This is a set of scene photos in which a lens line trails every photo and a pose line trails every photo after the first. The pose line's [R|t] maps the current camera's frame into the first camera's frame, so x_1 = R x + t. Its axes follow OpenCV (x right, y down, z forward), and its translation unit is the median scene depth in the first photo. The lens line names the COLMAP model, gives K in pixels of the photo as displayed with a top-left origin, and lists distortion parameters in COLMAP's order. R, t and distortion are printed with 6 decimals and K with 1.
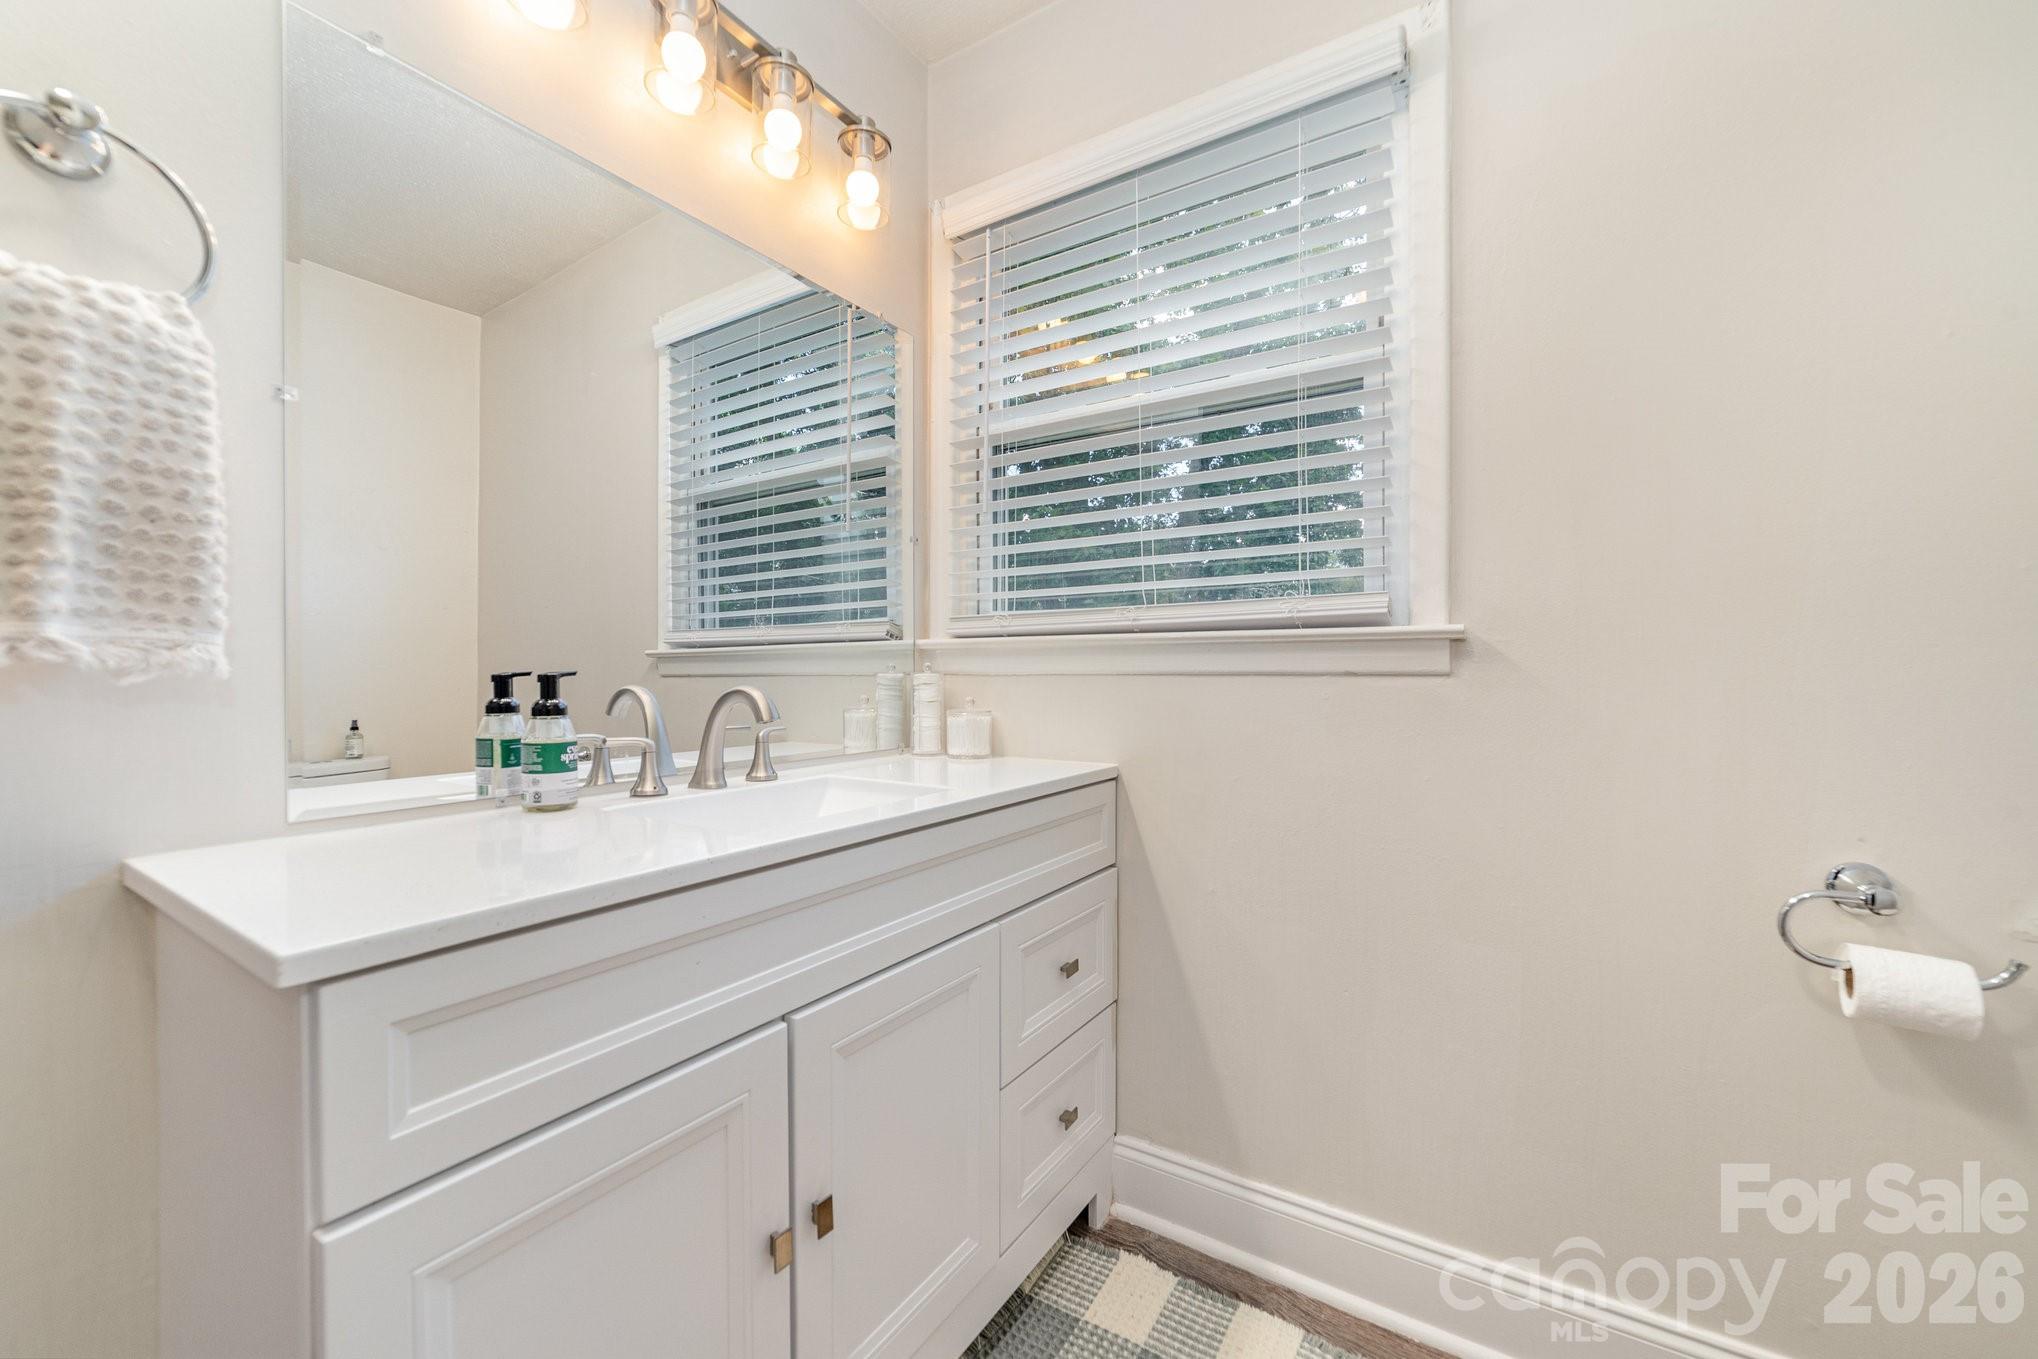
lens RADIAL K [[799.2, 0, 1018.2], [0, 799.2, 678.9], [0, 0, 1]] dist [-0.017307, 0.004928]
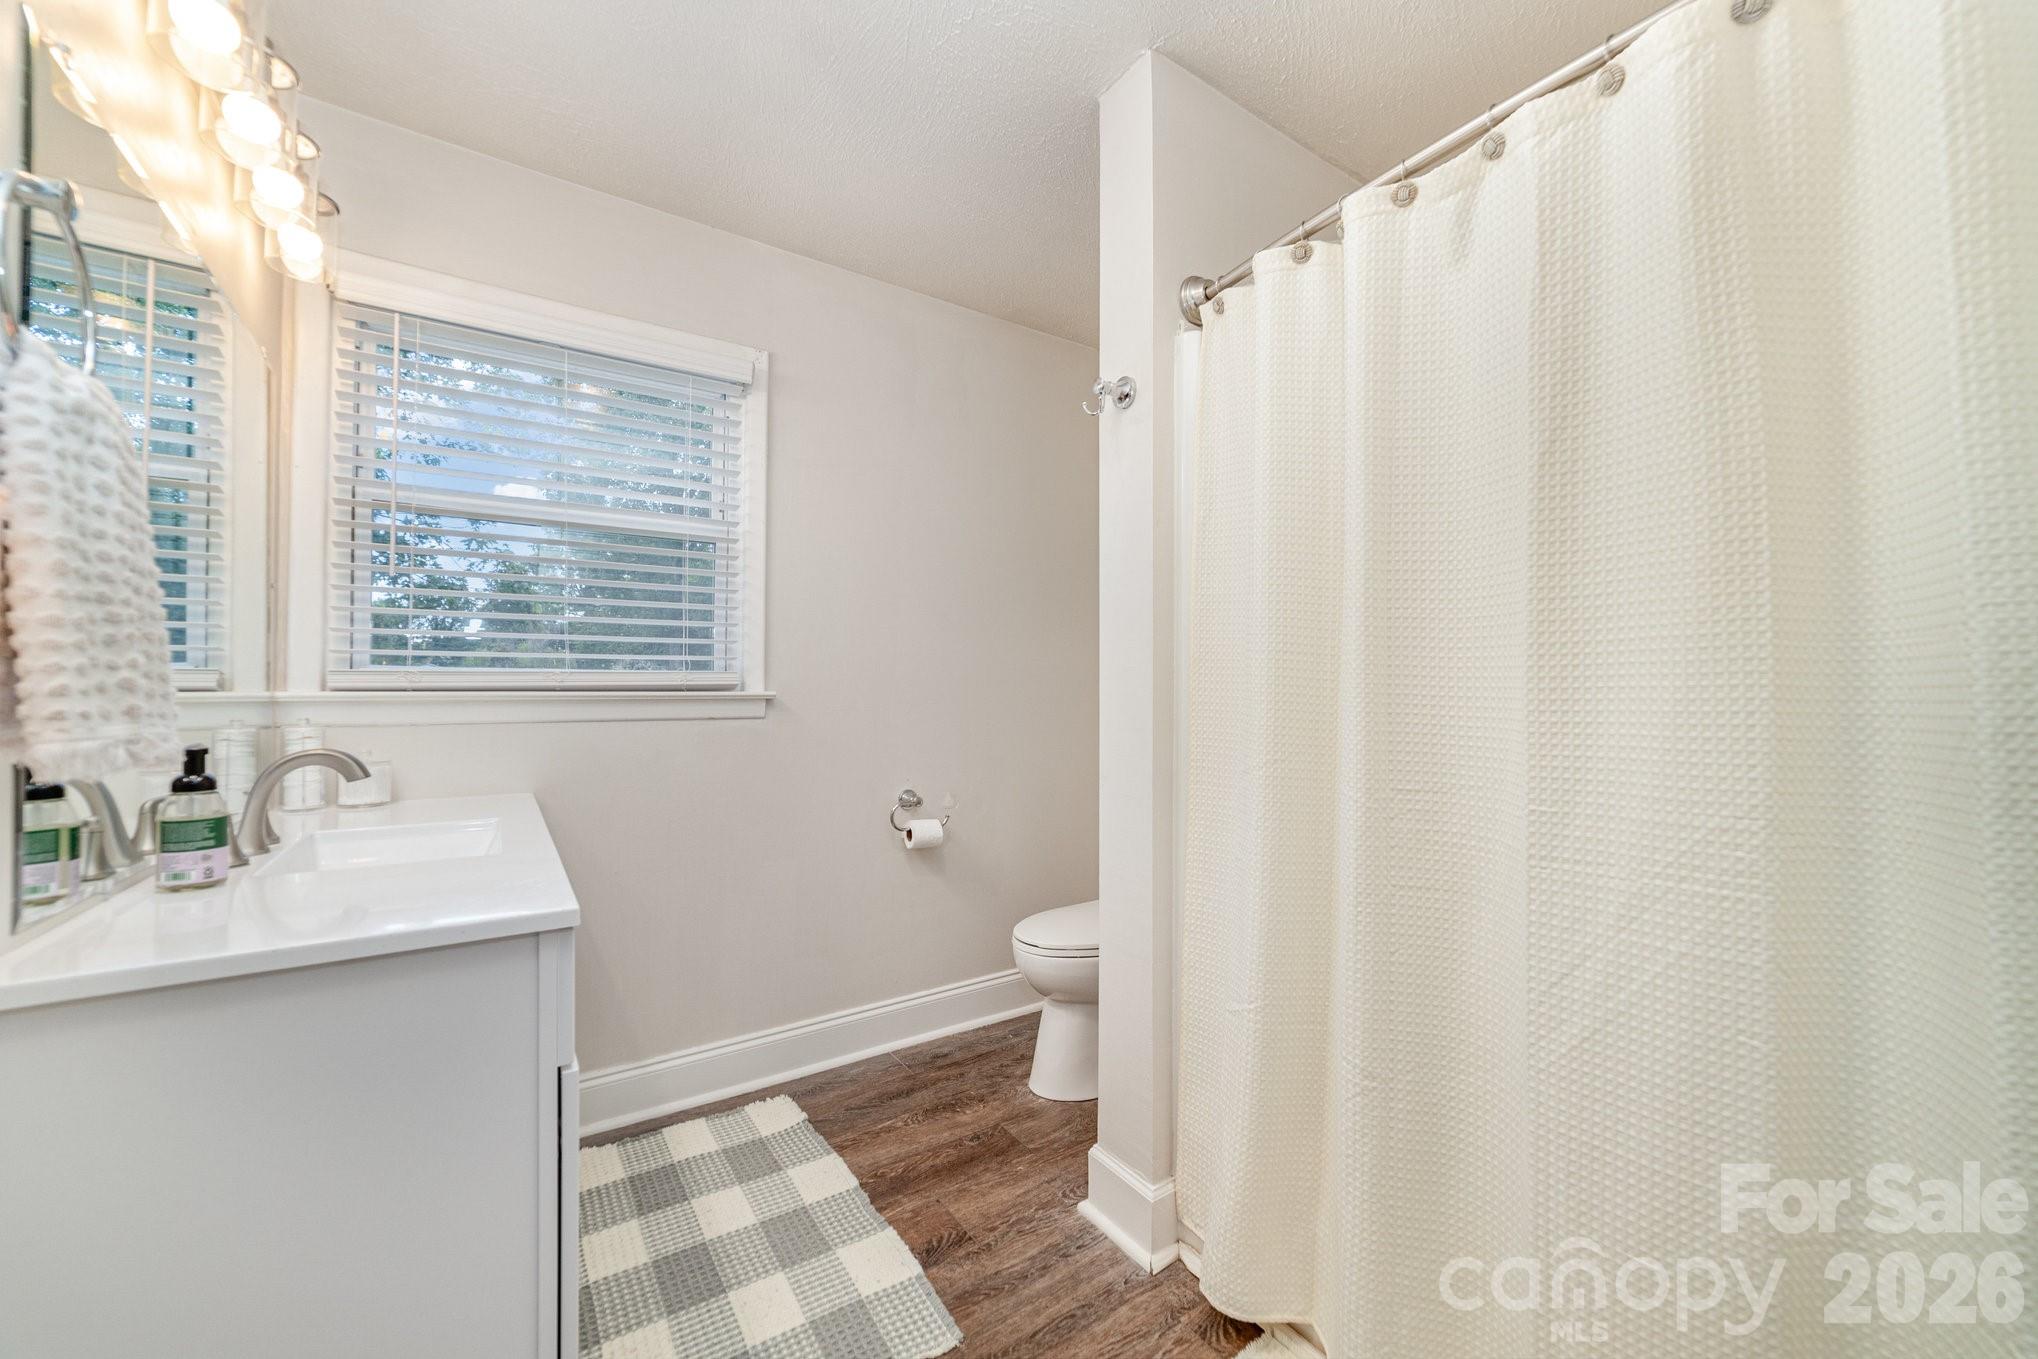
lens RADIAL K [[799.2, 0, 1019.9], [0, 799.2, 684.9], [0, 0, 1]] dist [-0.017307, 0.004928]
pose [[0.389831, 0.007636, 0.920855, -0.934775], [0.009412, 0.999880, -0.012276, -0.053786], [-0.920838, 0.013453, 0.389712, -0.270552]]
